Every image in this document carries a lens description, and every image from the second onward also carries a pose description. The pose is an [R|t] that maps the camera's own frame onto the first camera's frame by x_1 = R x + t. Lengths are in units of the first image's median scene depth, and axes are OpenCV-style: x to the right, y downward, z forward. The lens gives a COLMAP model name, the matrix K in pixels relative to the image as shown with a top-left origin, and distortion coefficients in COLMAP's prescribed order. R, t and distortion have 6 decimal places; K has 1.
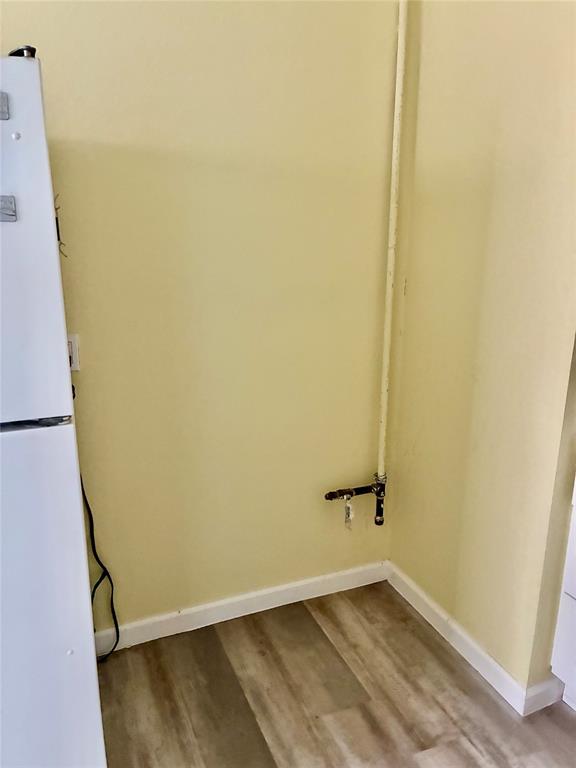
lens RADIAL K [[576.8, 0, 282.1], [0, 576.8, 380.9], [0, 0, 1]] dist [0.053171, -0.068624]
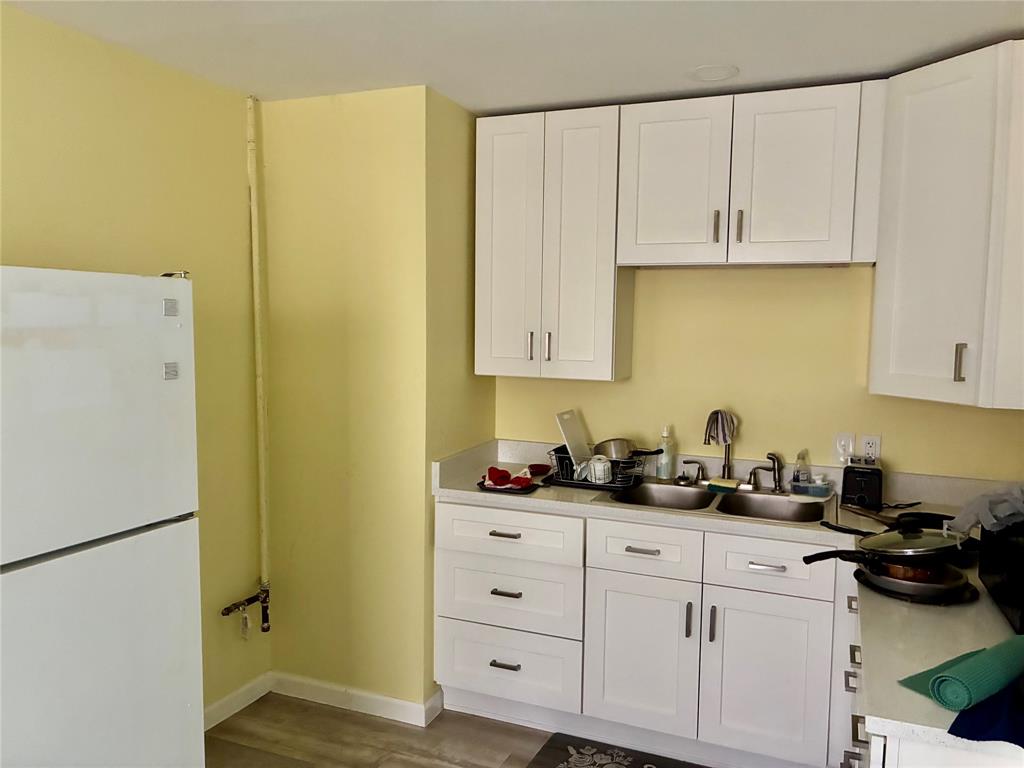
lens RADIAL K [[769.0, 0, 513.7], [0, 769.0, 385.2], [0, 0, 1]] dist [0.053171, -0.068624]
pose [[0.704891, -0.049023, 0.707620, -0.519135], [0.178651, 0.977719, -0.110227, 0.048371], [-0.686449, 0.204115, 0.697943, -0.406790]]
